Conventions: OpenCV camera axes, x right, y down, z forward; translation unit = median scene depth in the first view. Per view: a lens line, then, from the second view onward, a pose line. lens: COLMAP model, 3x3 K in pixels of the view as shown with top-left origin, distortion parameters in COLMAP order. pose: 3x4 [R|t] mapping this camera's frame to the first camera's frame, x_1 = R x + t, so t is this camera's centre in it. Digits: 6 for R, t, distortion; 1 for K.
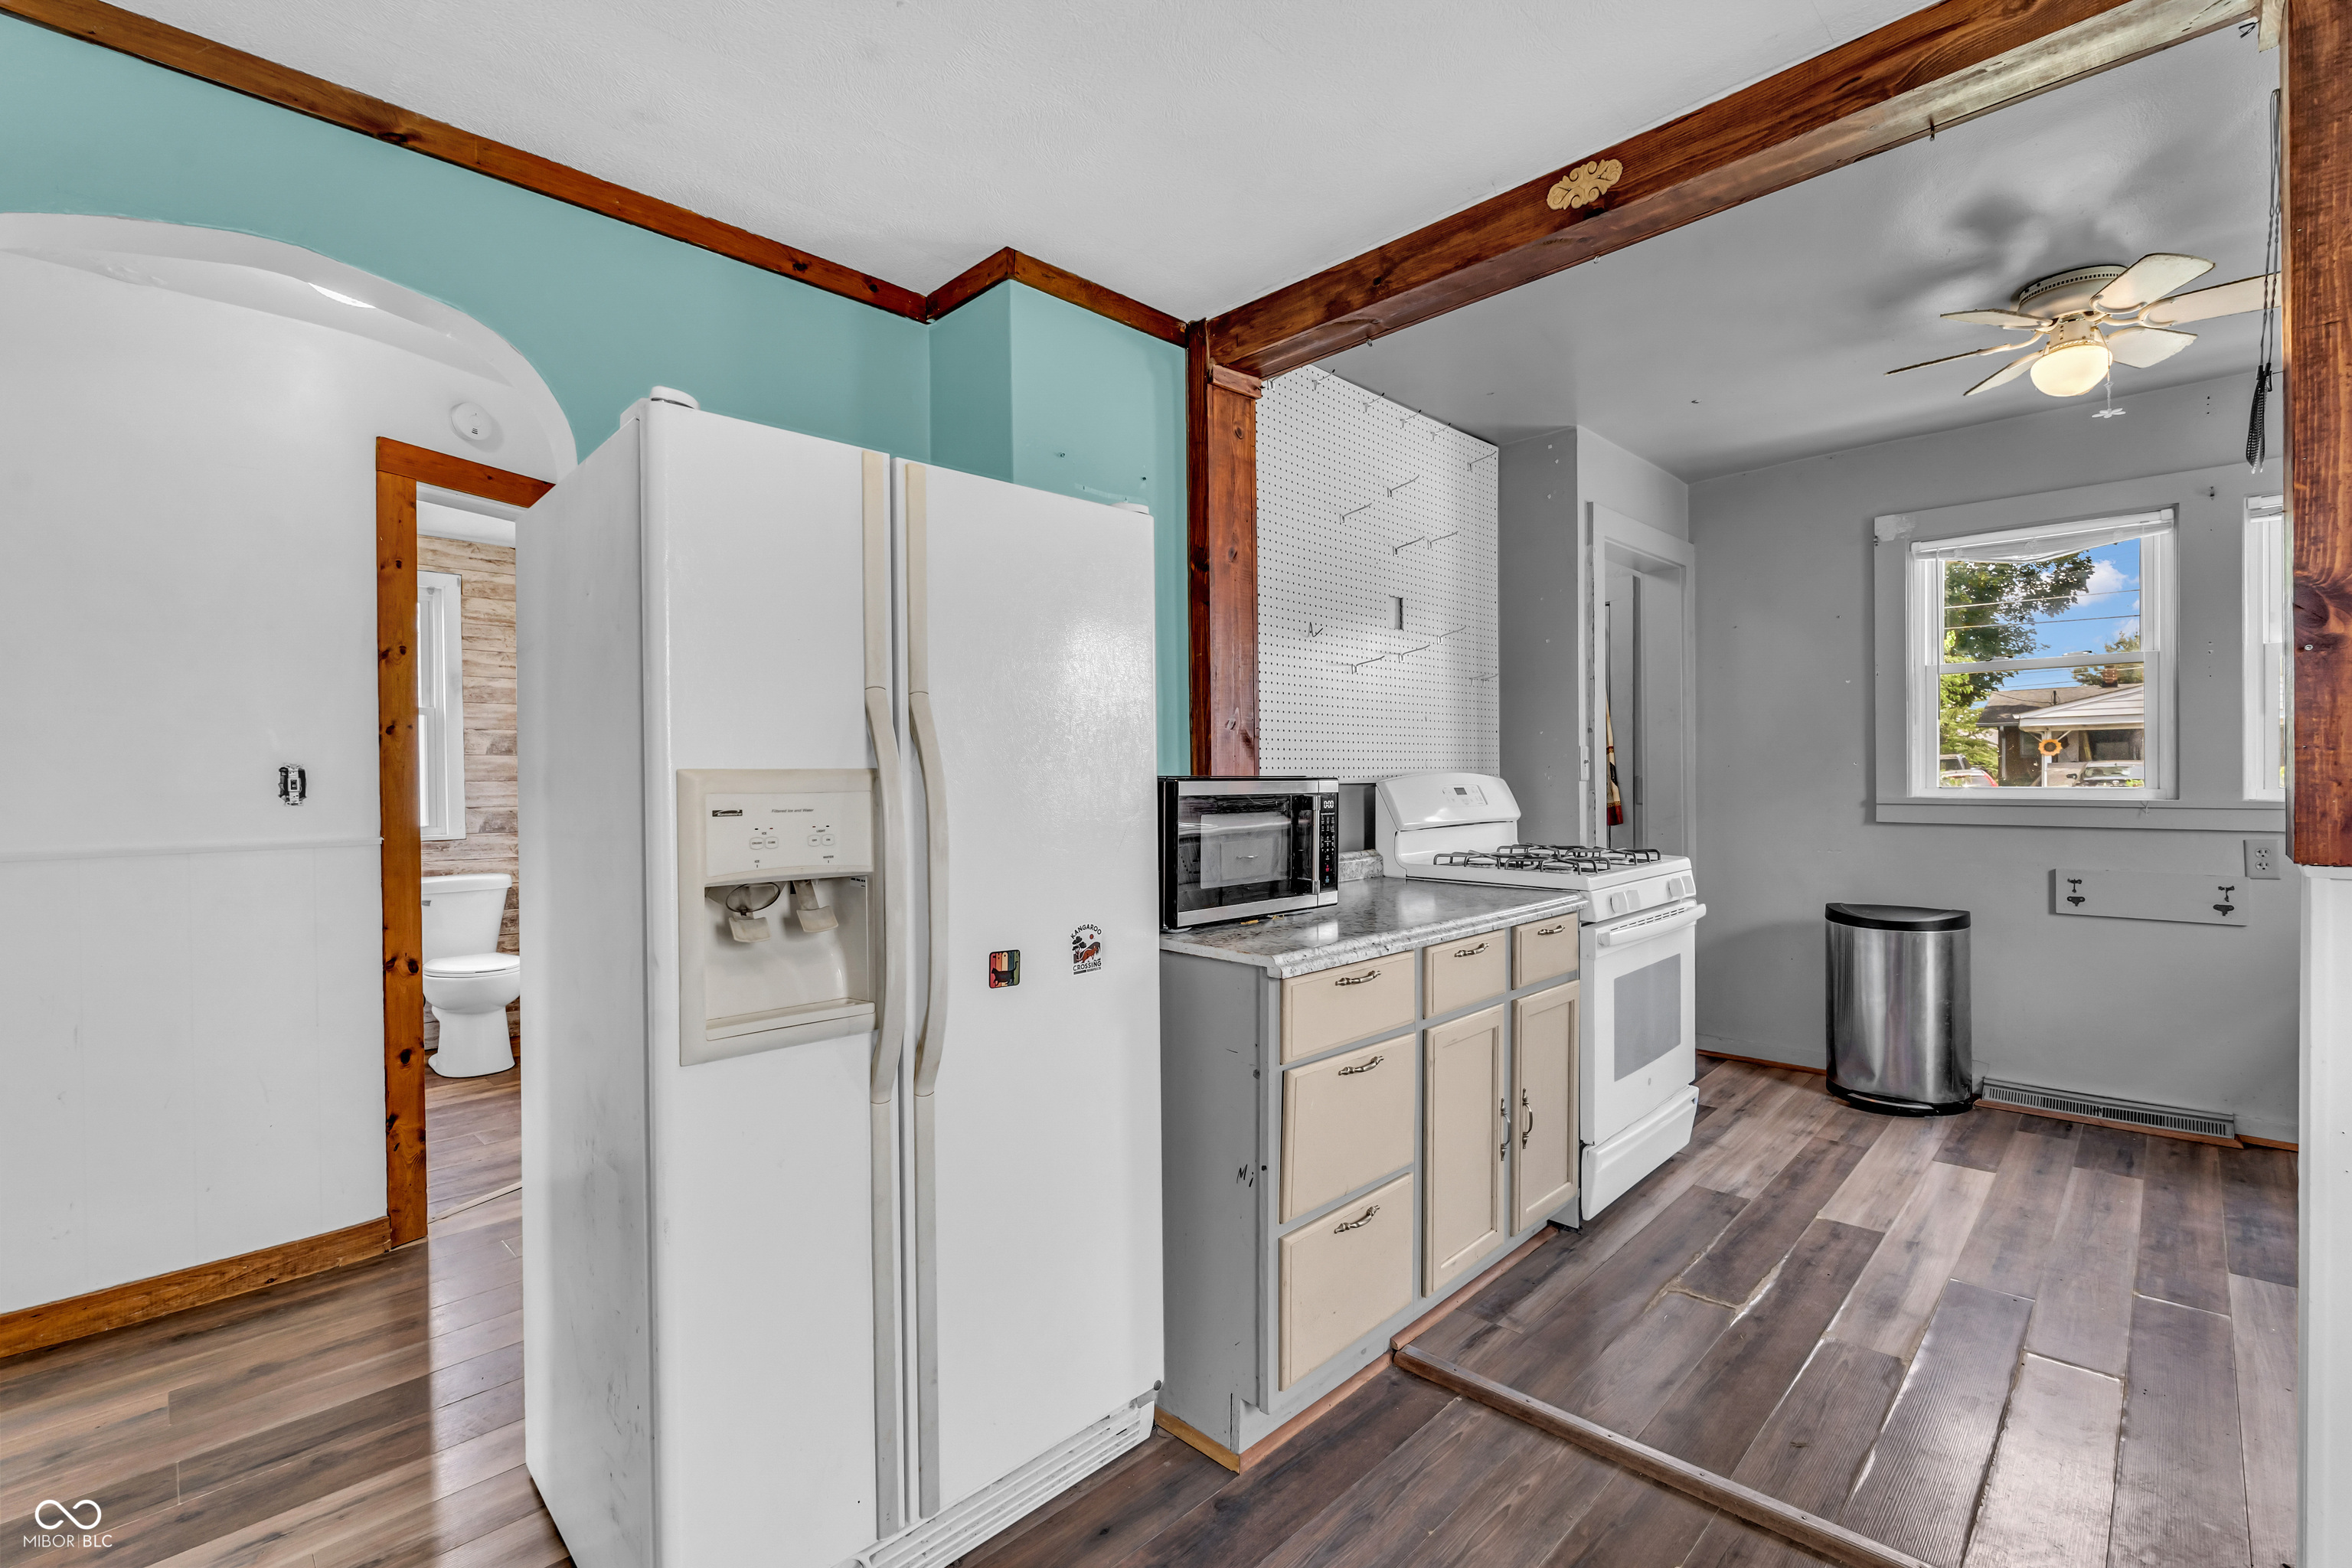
lens RADIAL K [[1034.3, 0, 1176.8], [0, 1034.3, 784.6], [0, 0, 1]] dist [0.000173, 0.001012]
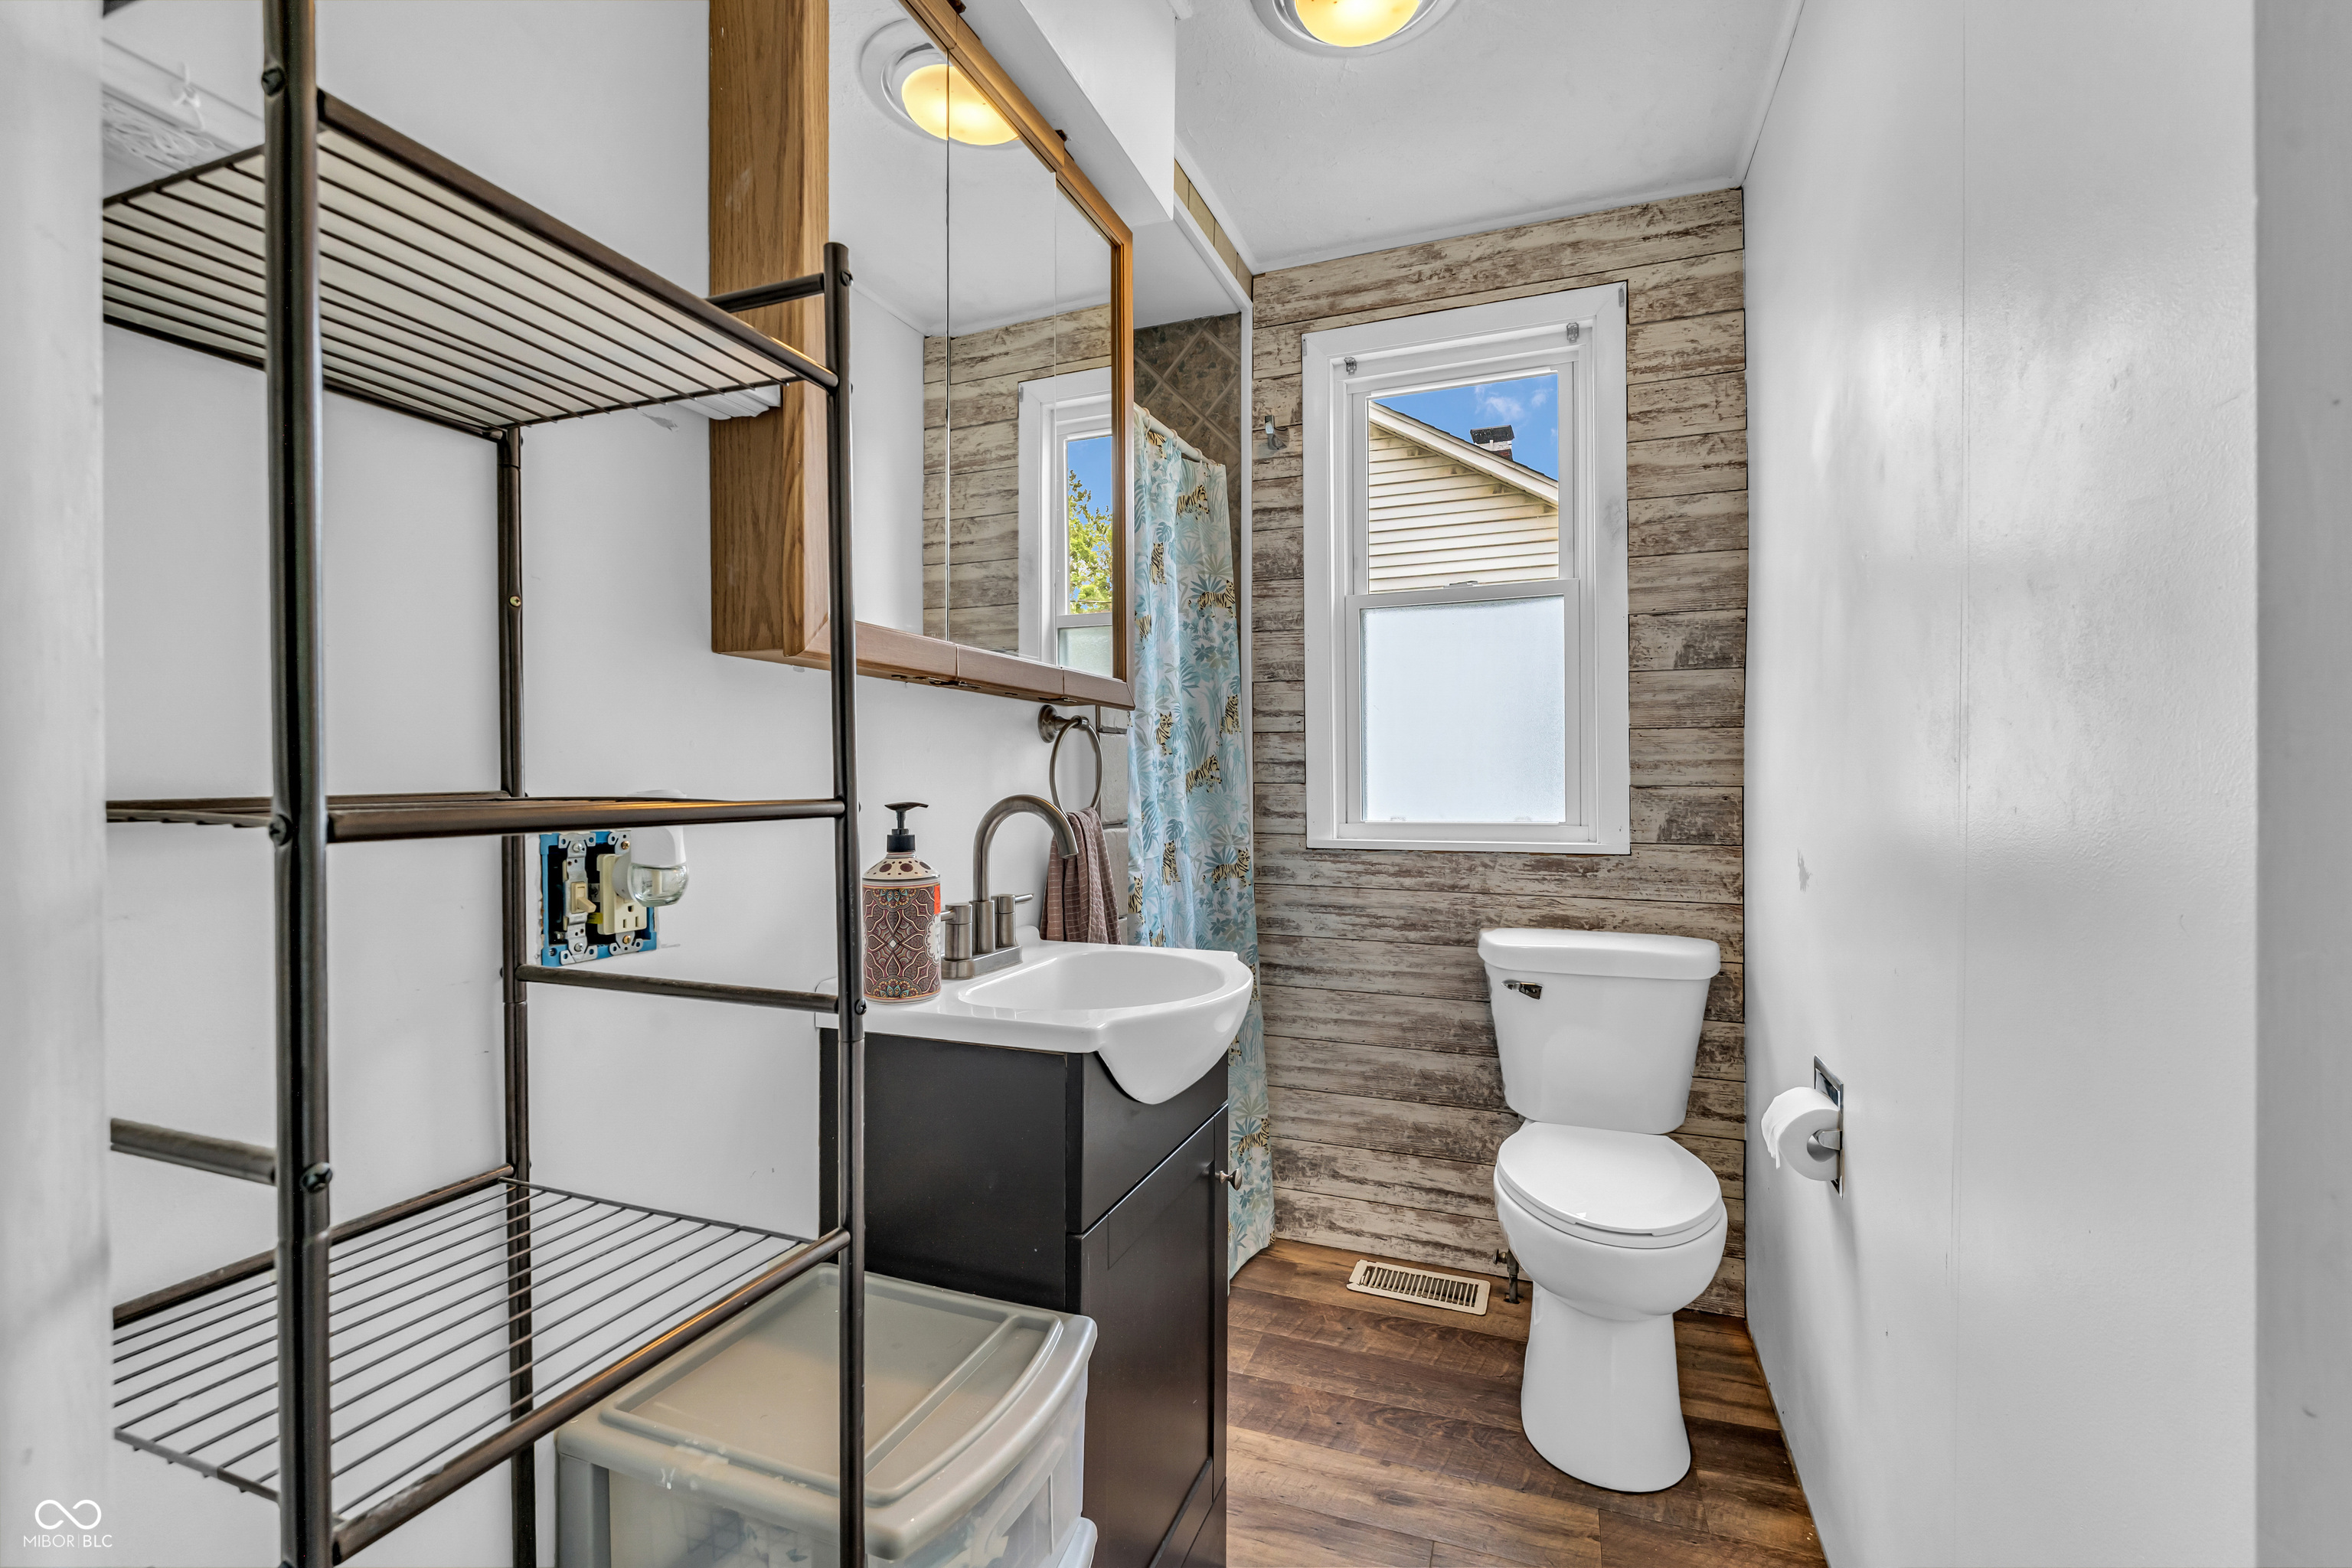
lens RADIAL K [[1034.3, 0, 1186.8], [0, 1034.3, 783.8], [0, 0, 1]] dist [0.000173, 0.001012]
pose [[0.399368, 0.009450, -0.916742, -0.120334], [-0.010306, 0.999930, 0.005819, 0.007167], [0.916733, 0.007124, 0.399437, 0.222110]]
